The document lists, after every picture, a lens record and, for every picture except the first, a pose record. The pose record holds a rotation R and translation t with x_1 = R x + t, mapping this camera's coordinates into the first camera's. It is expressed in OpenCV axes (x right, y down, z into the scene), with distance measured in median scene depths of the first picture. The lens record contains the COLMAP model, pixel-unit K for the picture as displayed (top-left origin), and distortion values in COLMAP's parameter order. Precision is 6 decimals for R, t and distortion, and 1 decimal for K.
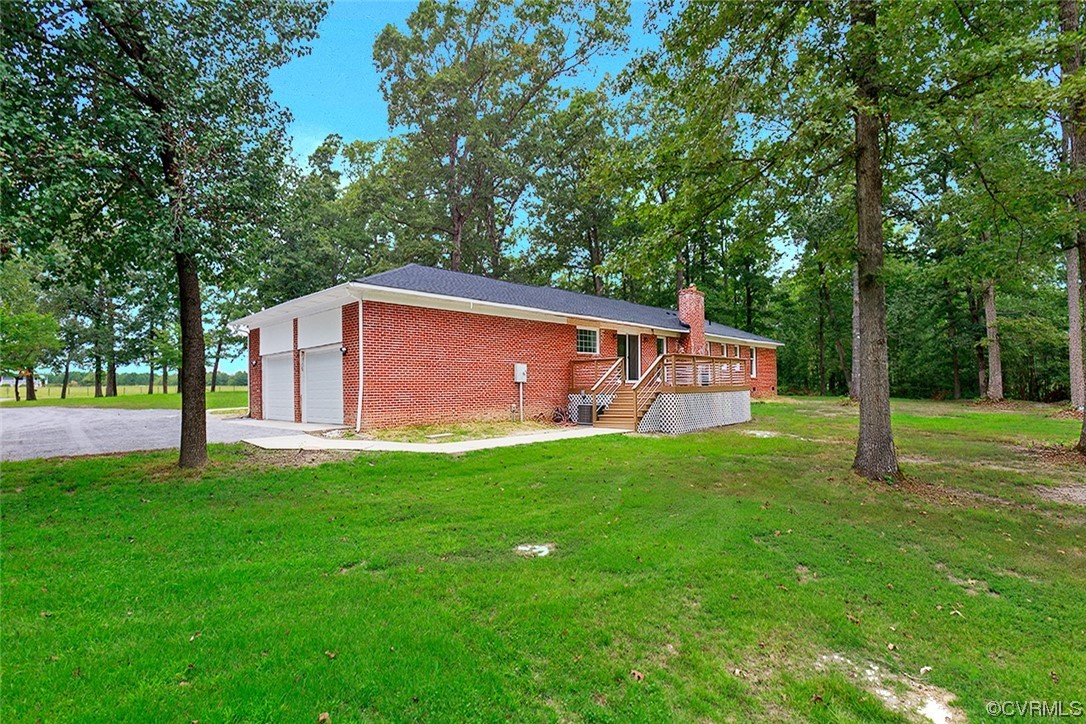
lens RADIAL K [[510.5, 0, 542.4], [0, 510.5, 378.2], [0, 0, 1]] dist [-0.003419, 0.000085]
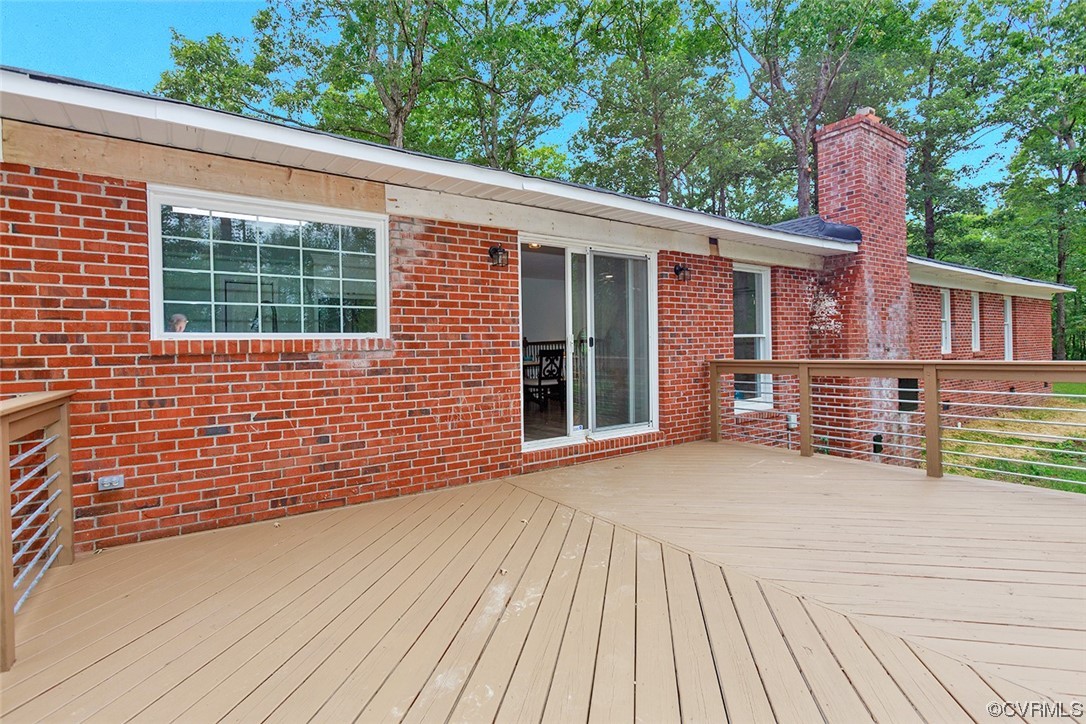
lens RADIAL K [[504.9, 0, 538.3], [0, 504.9, 350.0], [0, 0, 1]] dist [-0.008307, 0.005406]
pose [[0.969821, -0.016716, -0.243246, 0.216861], [0.018091, 0.999830, 0.003423, -0.044186], [0.243148, -0.007721, 0.969959, 0.824357]]
